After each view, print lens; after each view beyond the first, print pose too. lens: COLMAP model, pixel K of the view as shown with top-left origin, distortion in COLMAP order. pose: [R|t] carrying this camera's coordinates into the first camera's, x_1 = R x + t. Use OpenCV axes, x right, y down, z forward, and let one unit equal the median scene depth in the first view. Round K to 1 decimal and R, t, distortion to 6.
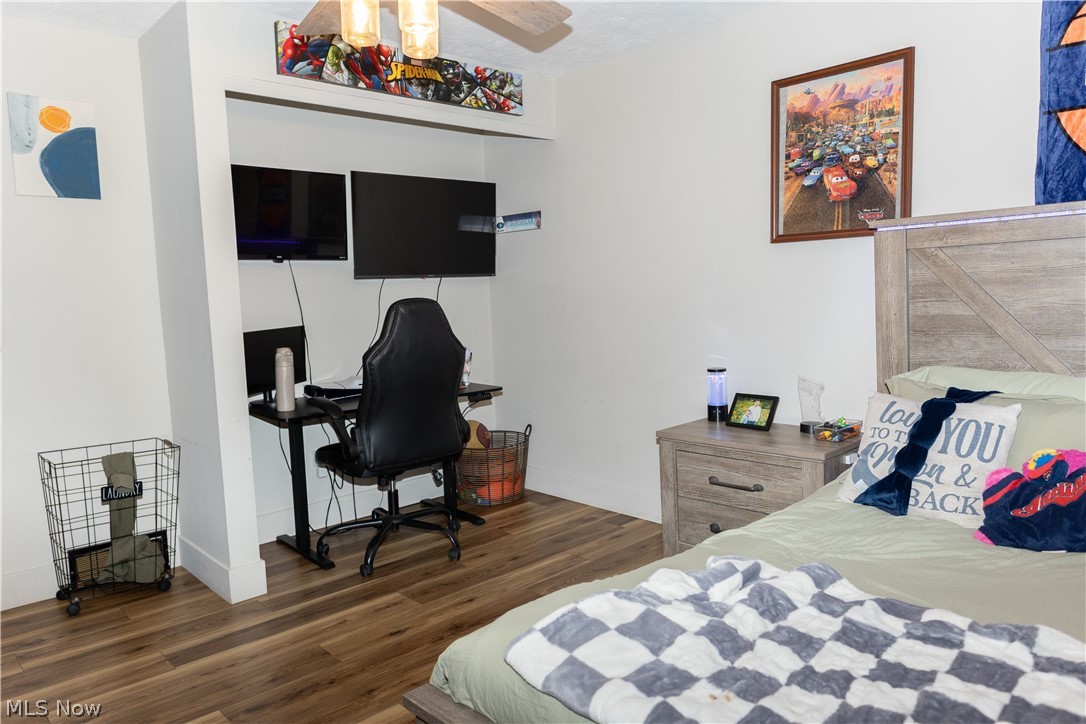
lens RADIAL K [[743.3, 0, 543.0], [0, 743.3, 362.0], [0, 0, 1]] dist [0.023767, -0.026503]
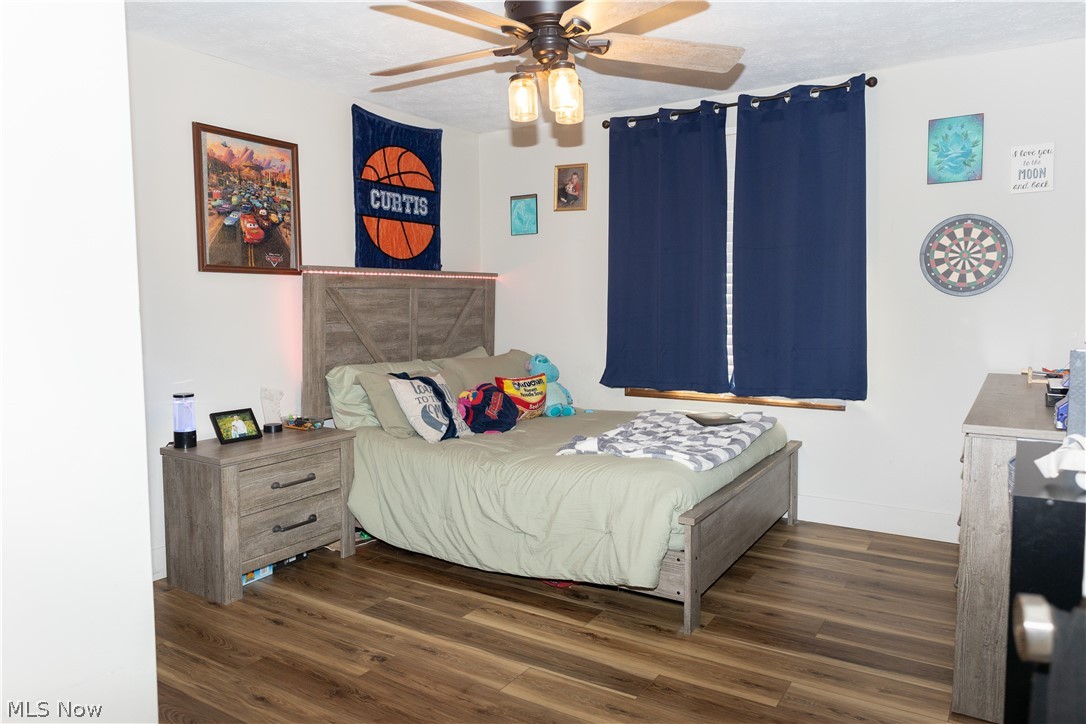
lens RADIAL K [[743.3, 0, 543.0], [0, 743.3, 362.0], [0, 0, 1]] dist [0.023767, -0.026503]
pose [[-0.248543, -0.044030, 0.967620, -0.933785], [0.103654, 0.992021, 0.071765, -0.061249], [-0.963059, 0.118135, -0.241995, 0.873147]]
